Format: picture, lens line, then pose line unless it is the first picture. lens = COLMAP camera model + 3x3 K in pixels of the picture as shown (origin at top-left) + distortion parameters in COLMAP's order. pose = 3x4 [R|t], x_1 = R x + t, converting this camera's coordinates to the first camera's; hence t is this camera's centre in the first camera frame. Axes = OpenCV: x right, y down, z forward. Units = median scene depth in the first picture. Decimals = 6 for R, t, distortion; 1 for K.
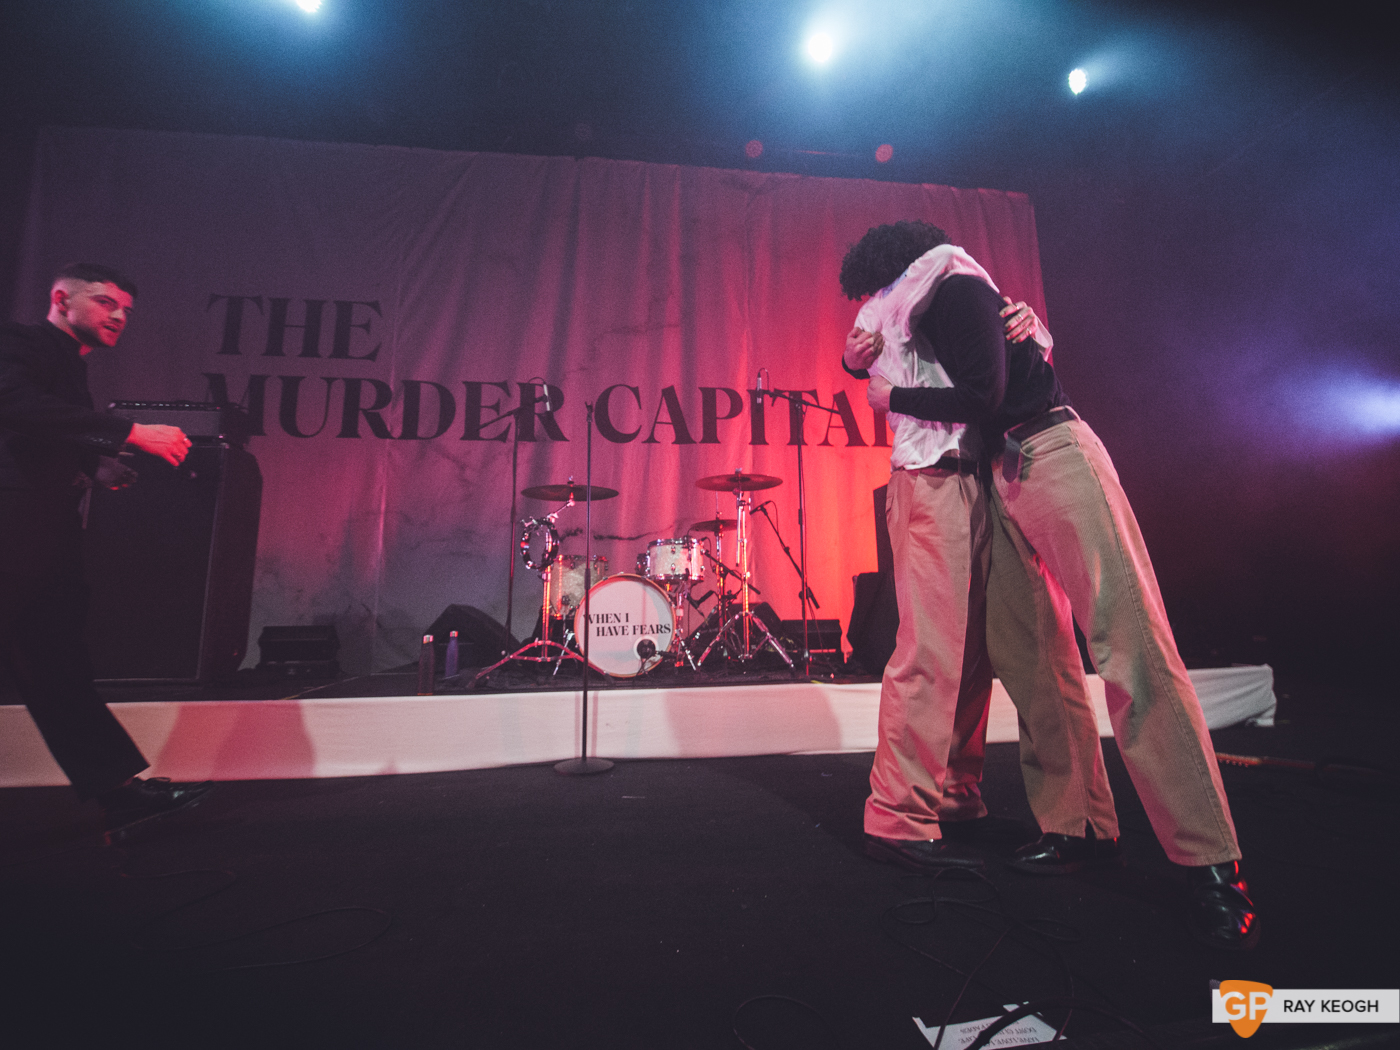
lens RADIAL K [[639.6, 0, 697.4], [0, 639.6, 495.9], [0, 0, 1]] dist [-0.012843, -0.002619]
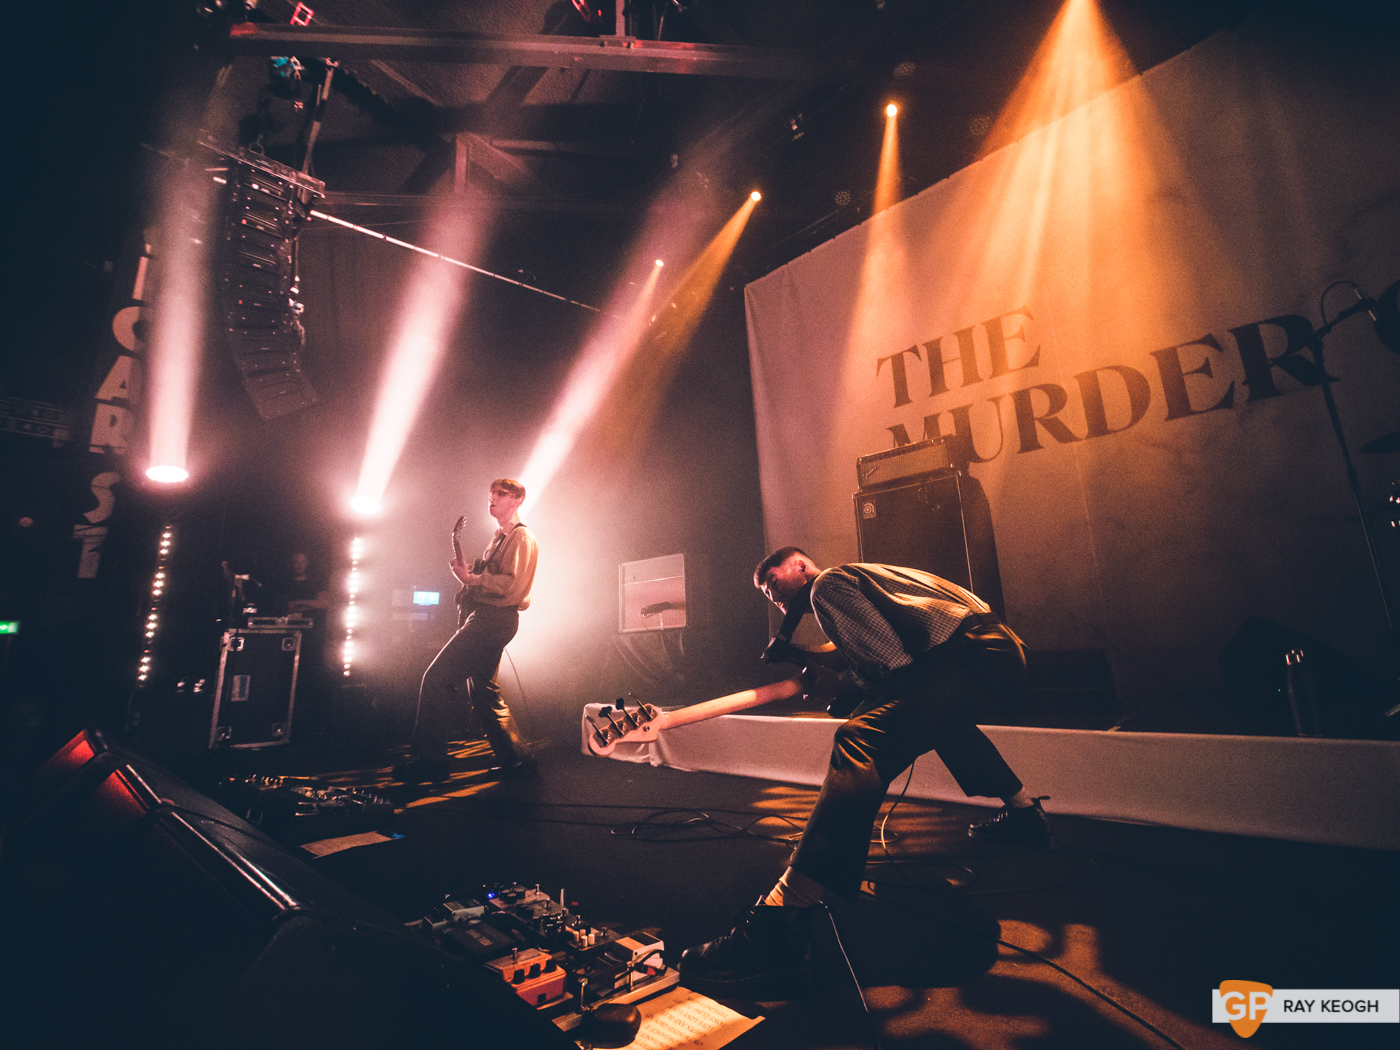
lens RADIAL K [[639.6, 0, 697.4], [0, 639.6, 495.9], [0, 0, 1]] dist [-0.012843, -0.002619]
pose [[0.619278, -0.199608, -0.759375, -0.205630], [0.163710, 0.978715, -0.123755, 0.013551], [0.767915, -0.047679, 0.638775, 0.011484]]
